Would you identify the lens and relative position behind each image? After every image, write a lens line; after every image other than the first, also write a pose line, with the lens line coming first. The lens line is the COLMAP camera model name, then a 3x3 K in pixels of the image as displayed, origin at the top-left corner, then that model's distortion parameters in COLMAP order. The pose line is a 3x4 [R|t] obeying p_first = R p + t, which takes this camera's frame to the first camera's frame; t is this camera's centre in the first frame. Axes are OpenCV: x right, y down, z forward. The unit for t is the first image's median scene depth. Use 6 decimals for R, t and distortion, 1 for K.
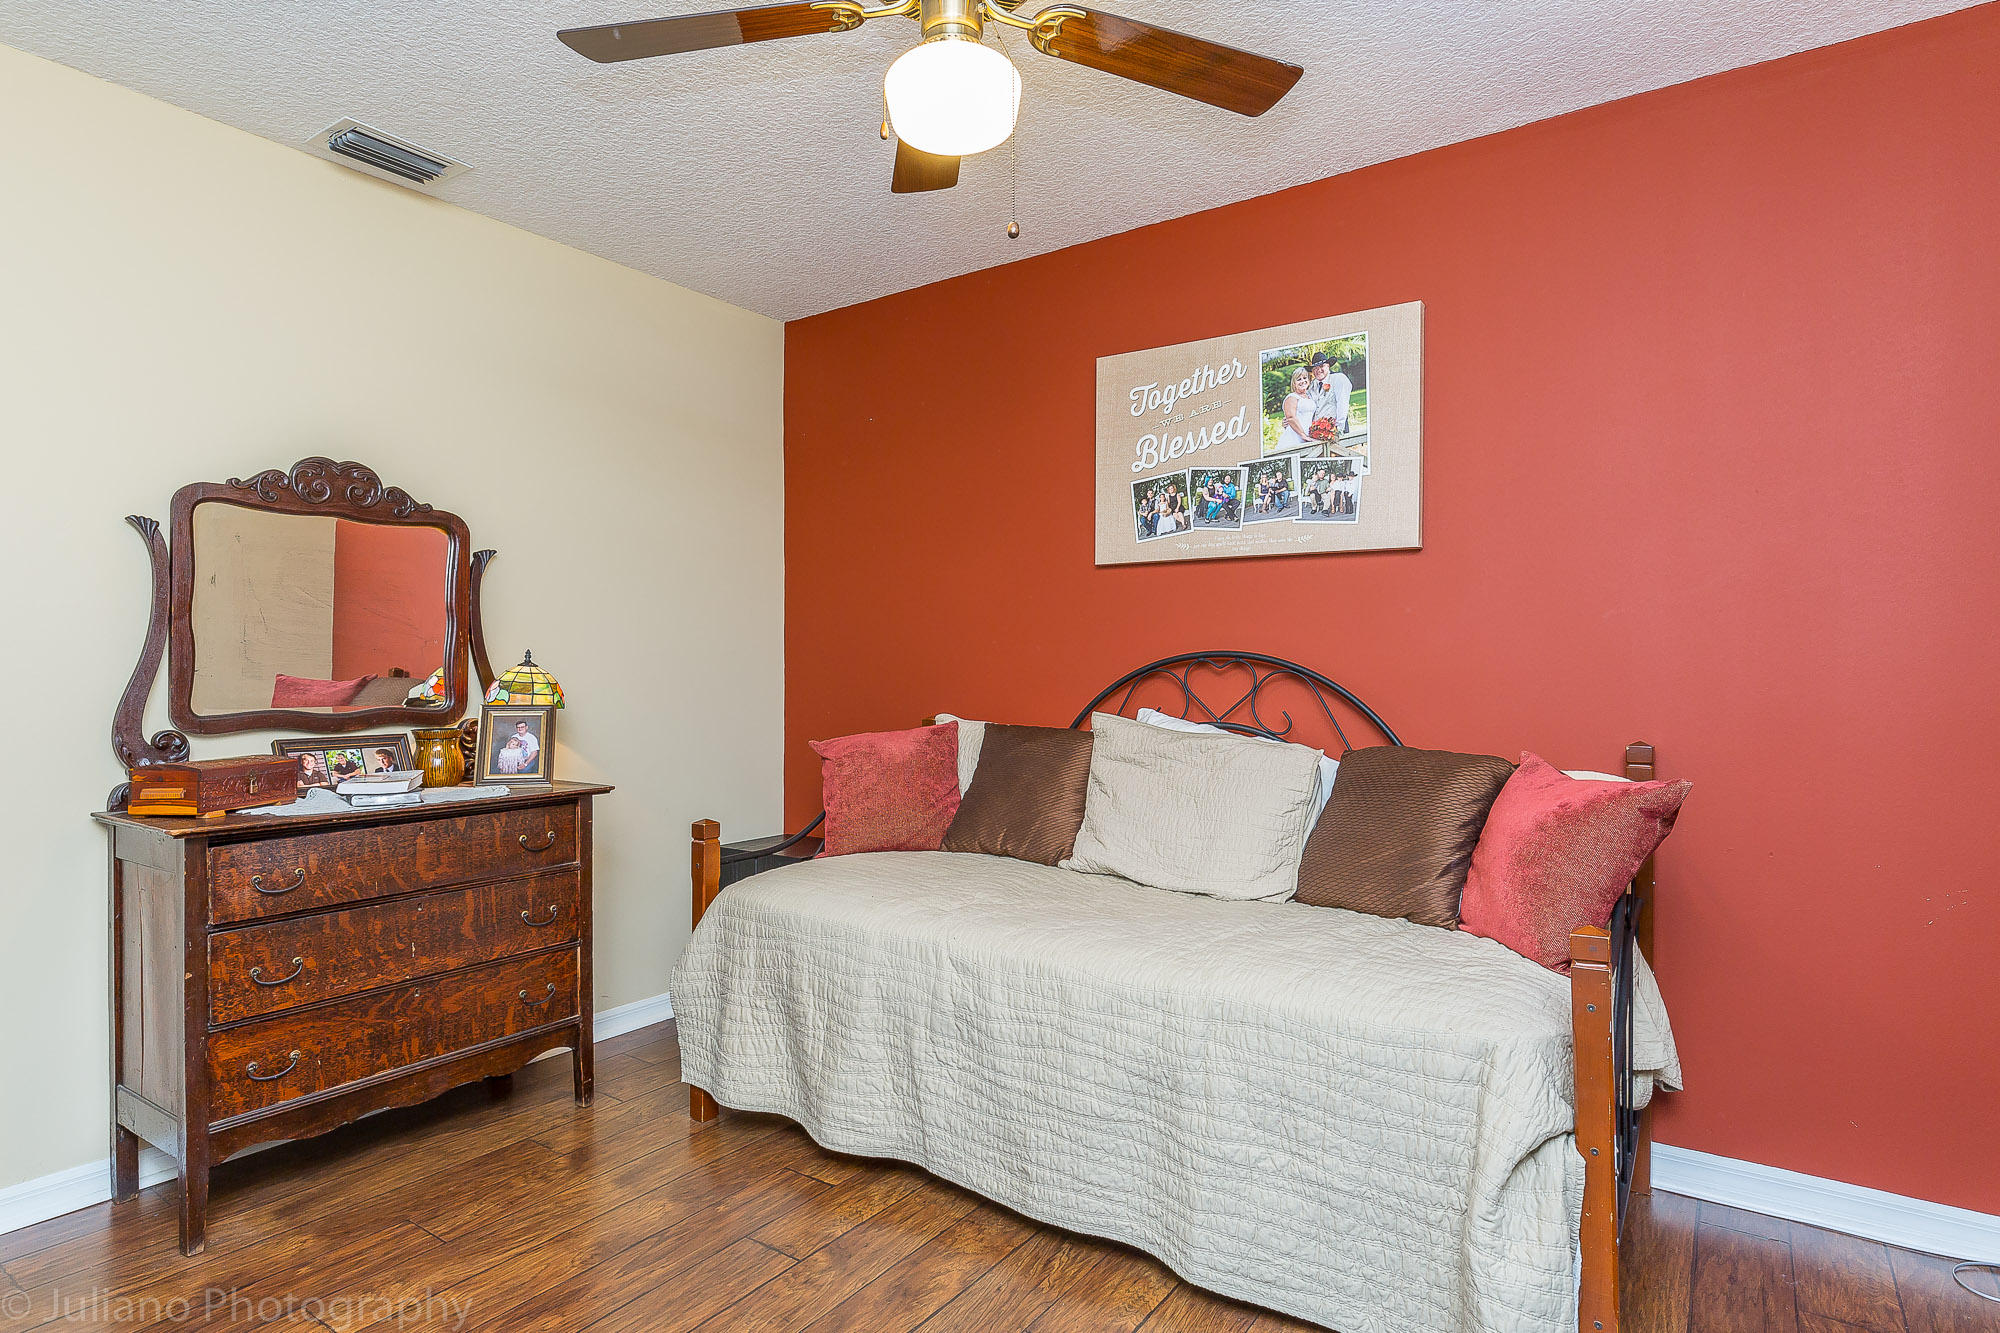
lens RADIAL K [[1088.2, 0, 1000.0], [0, 1088.2, 666.5], [0, 0, 1]] dist [0.000586, 0.001182]
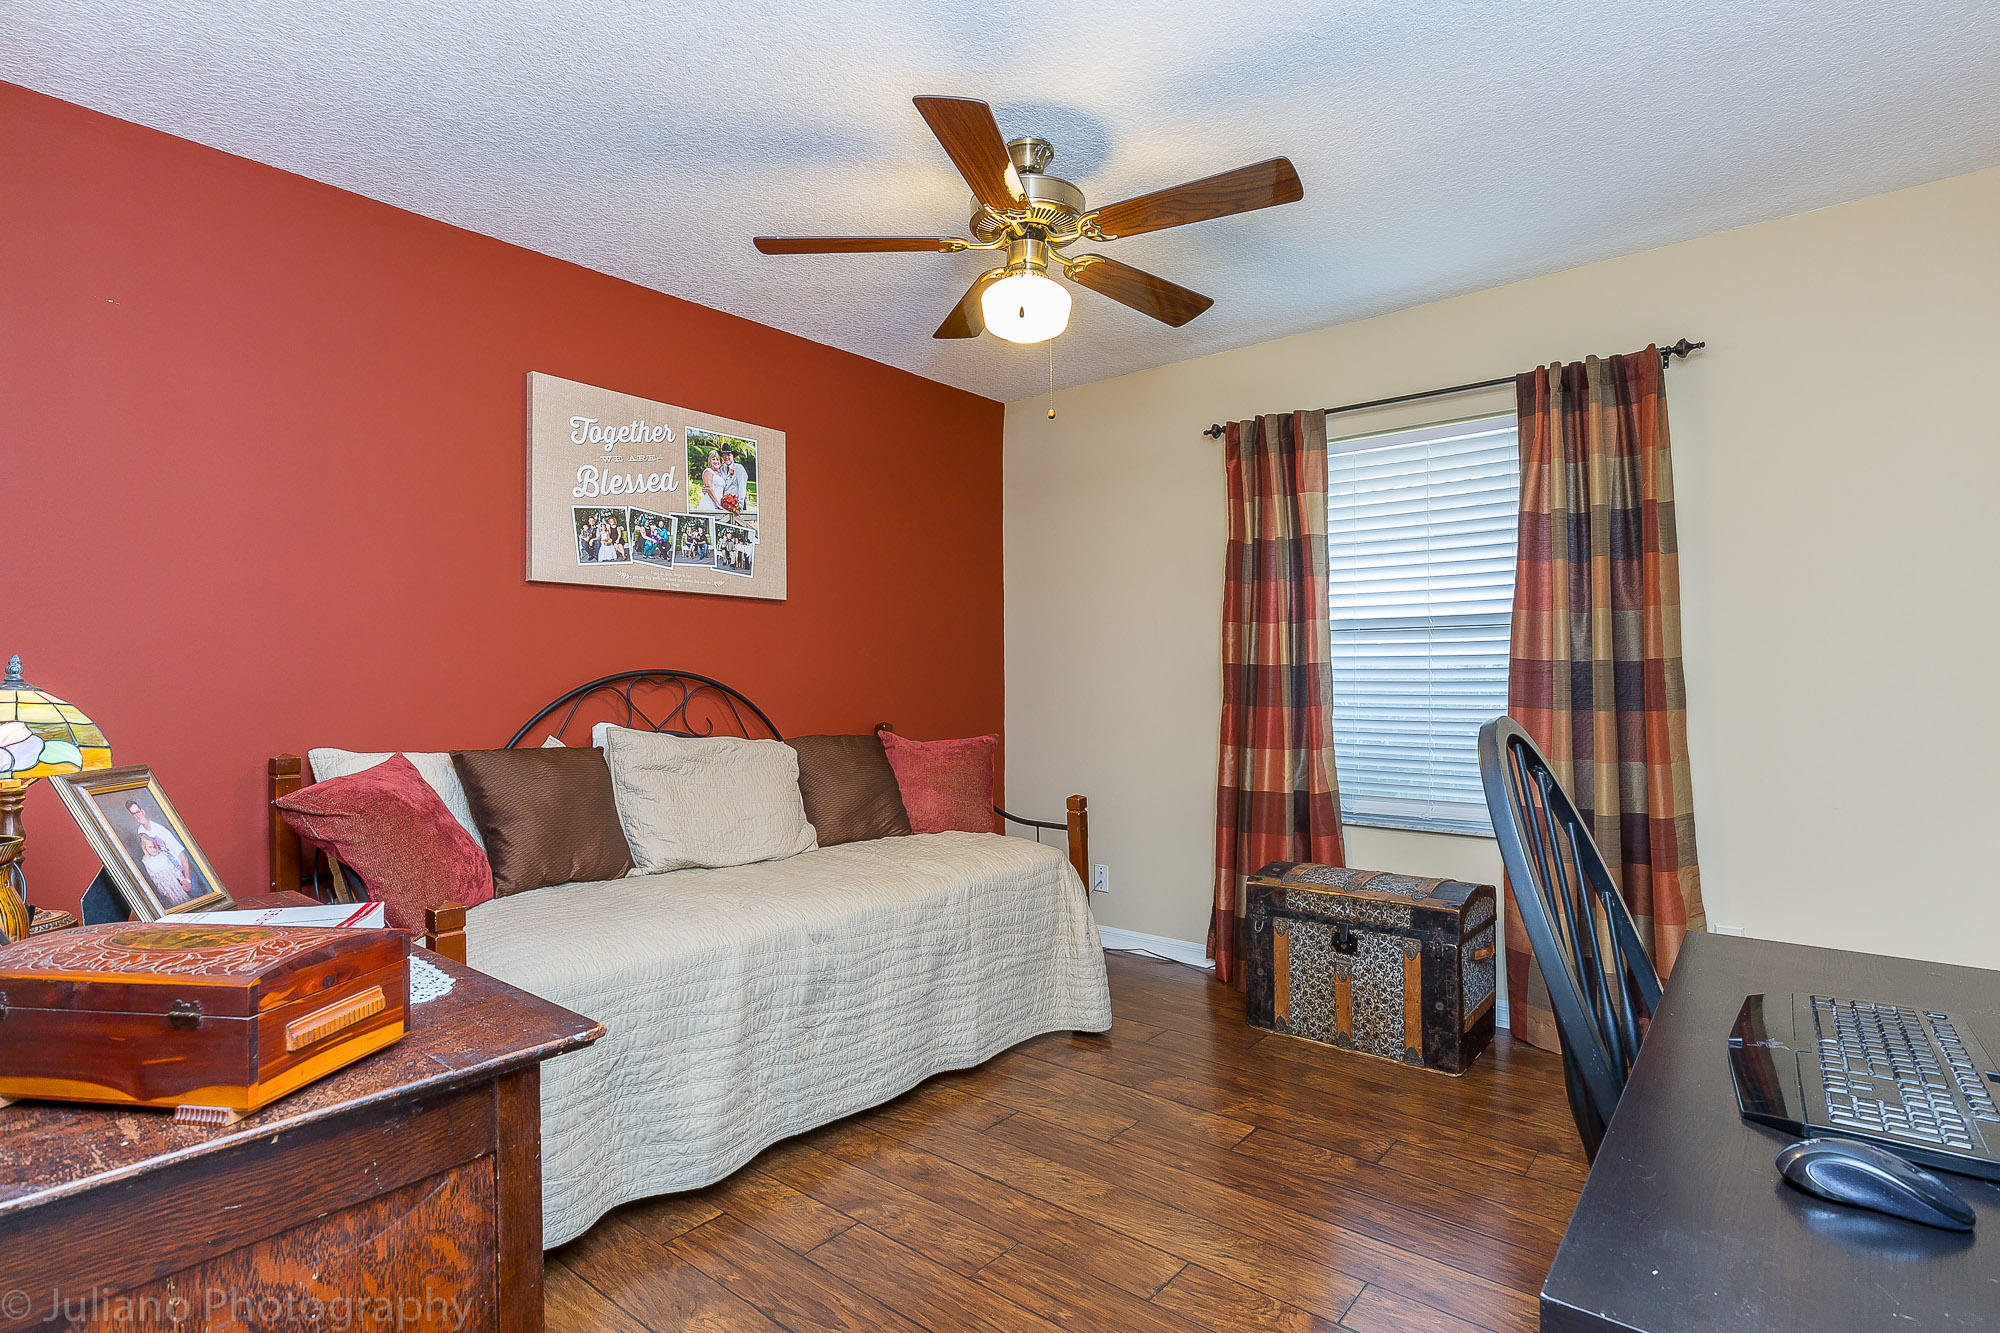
lens RADIAL K [[1012.2, 0, 1000.0], [0, 1012.2, 666.5], [0, 0, 1]] dist [-0.003074, 0.000378]
pose [[0.064521, 0.010509, 0.997861, -0.878582], [0.006084, 0.999922, -0.010924, -0.003535], [-0.997898, 0.006776, 0.064452, 0.575877]]
